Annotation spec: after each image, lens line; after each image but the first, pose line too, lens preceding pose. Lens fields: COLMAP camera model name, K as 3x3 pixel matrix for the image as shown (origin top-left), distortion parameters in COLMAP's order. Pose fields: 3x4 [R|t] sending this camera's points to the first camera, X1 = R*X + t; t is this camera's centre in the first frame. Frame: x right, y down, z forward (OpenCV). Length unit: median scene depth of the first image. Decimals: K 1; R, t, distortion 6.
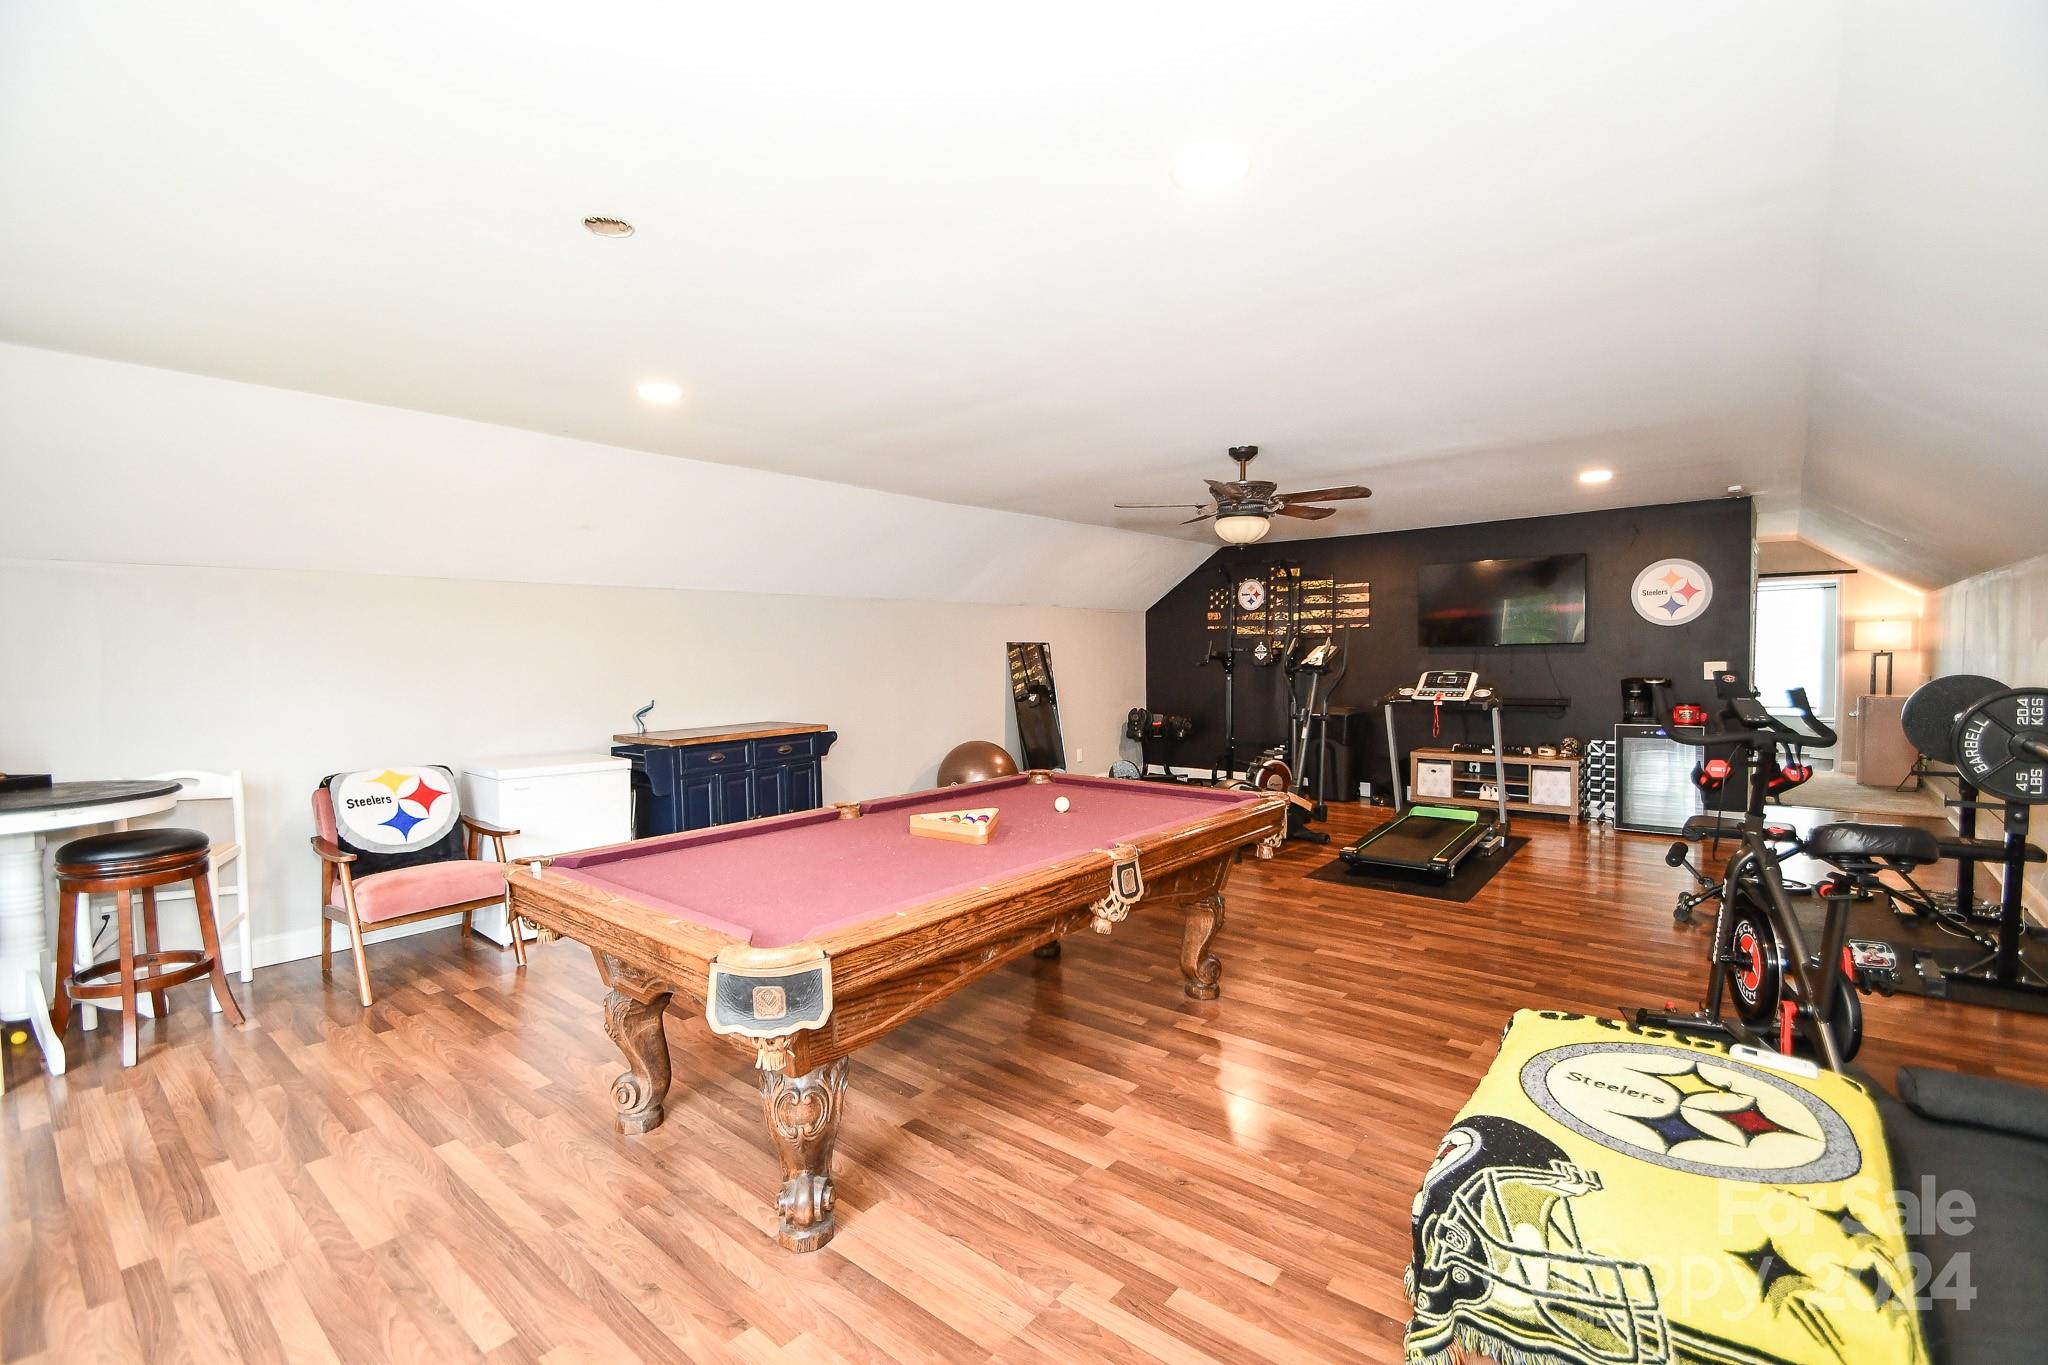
lens RADIAL K [[896.6, 0, 1020.4], [0, 896.6, 685.3], [0, 0, 1]] dist [0.017911, -0.016564]
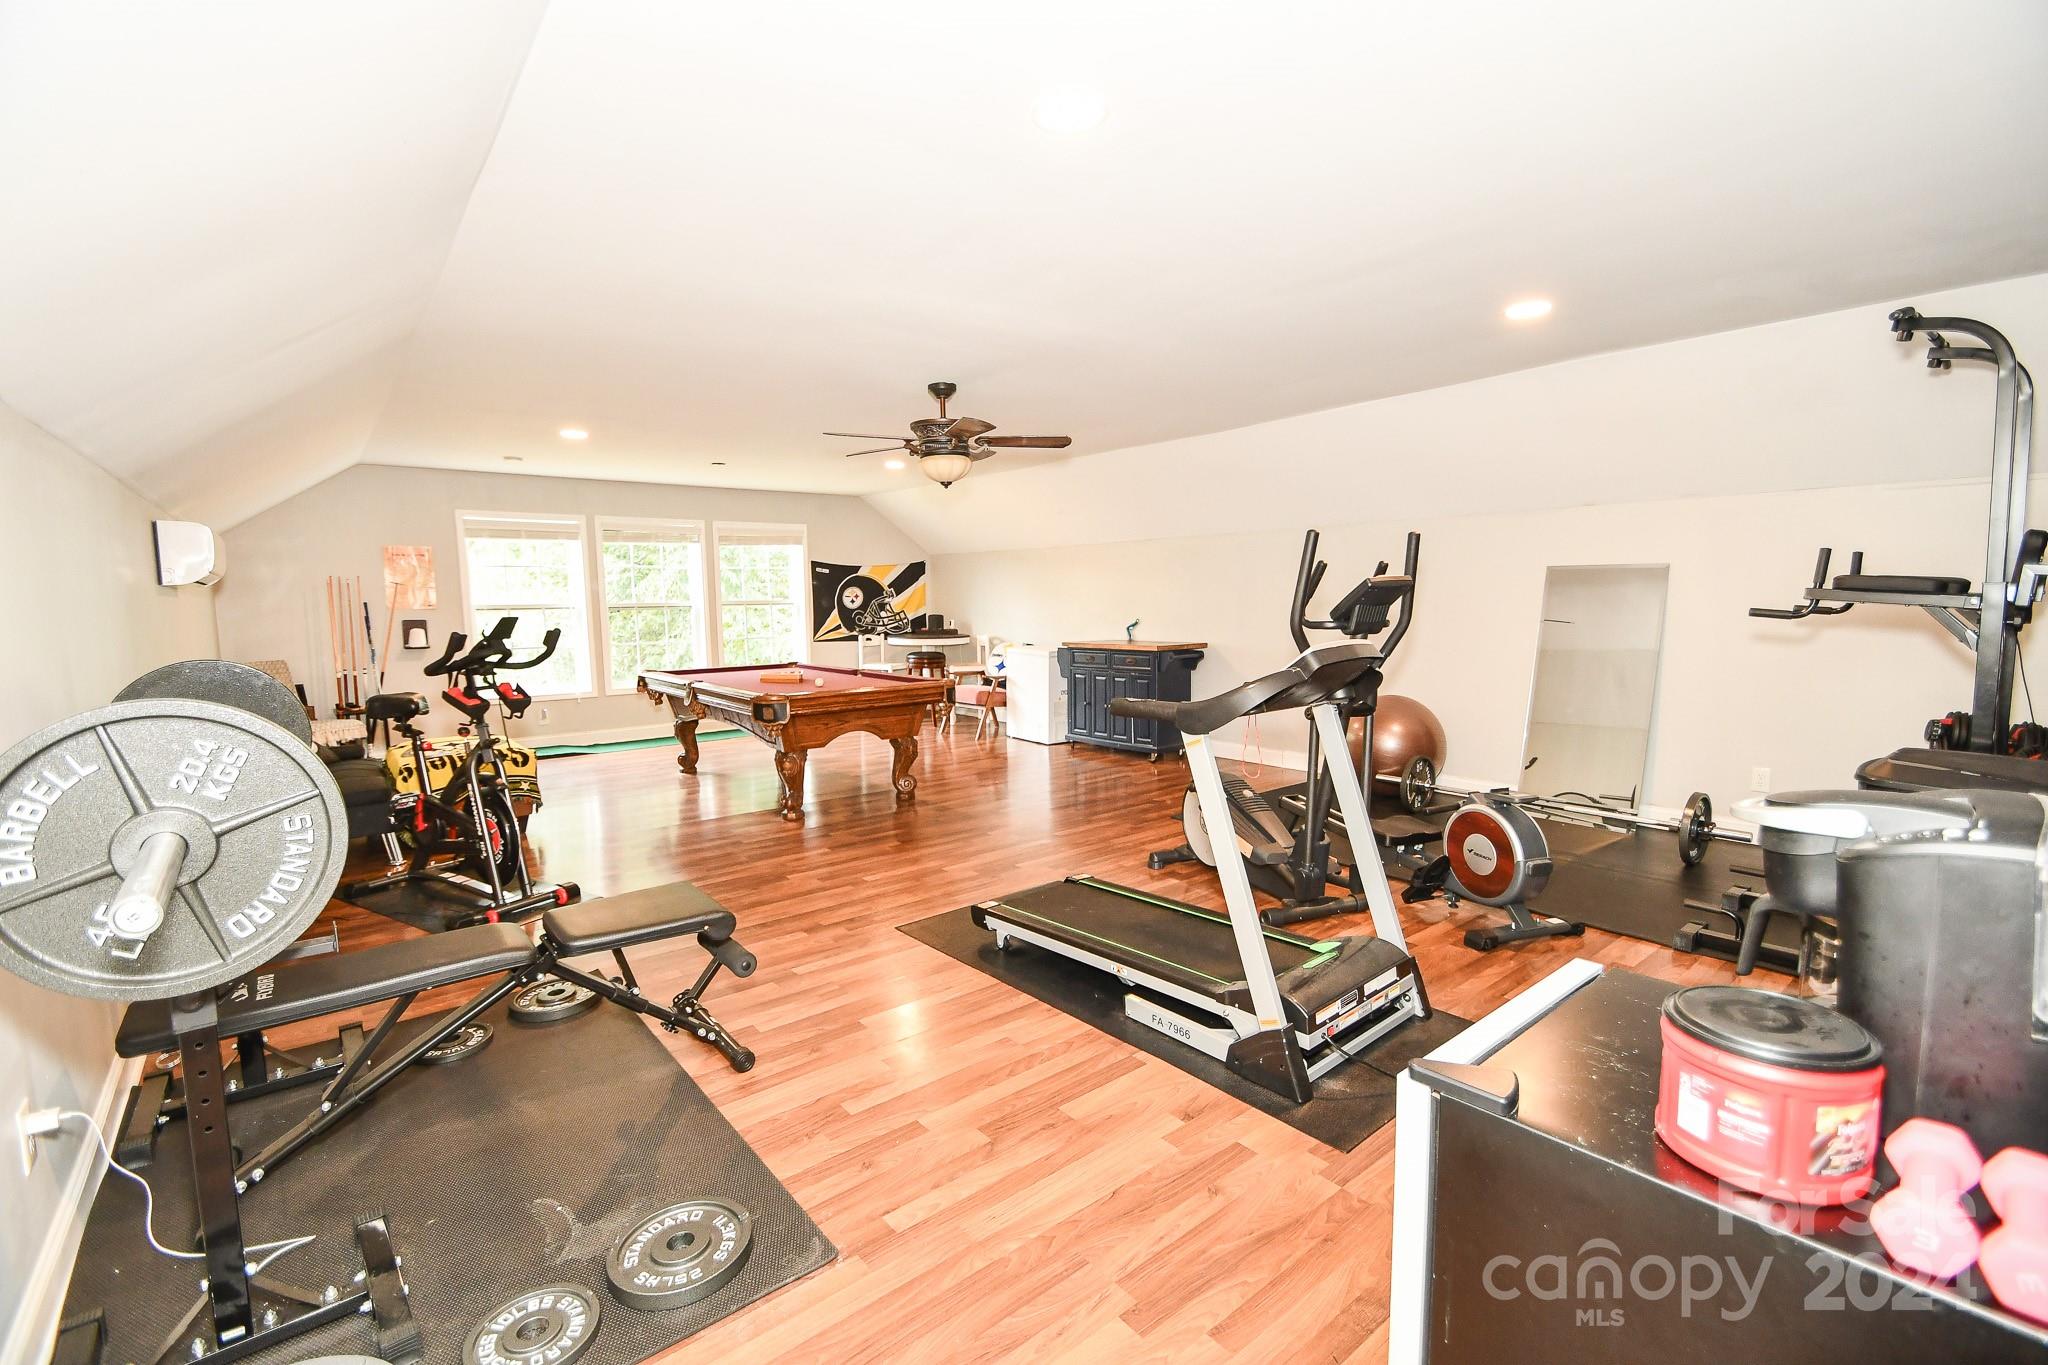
lens RADIAL K [[896.6, 0, 1020.4], [0, 896.6, 685.3], [0, 0, 1]] dist [0.017911, -0.016564]
pose [[-0.182308, 0.129961, -0.974615, 1.285362], [-0.019213, 0.990566, 0.135682, -0.075629], [0.983054, 0.043461, -0.178091, 1.324933]]
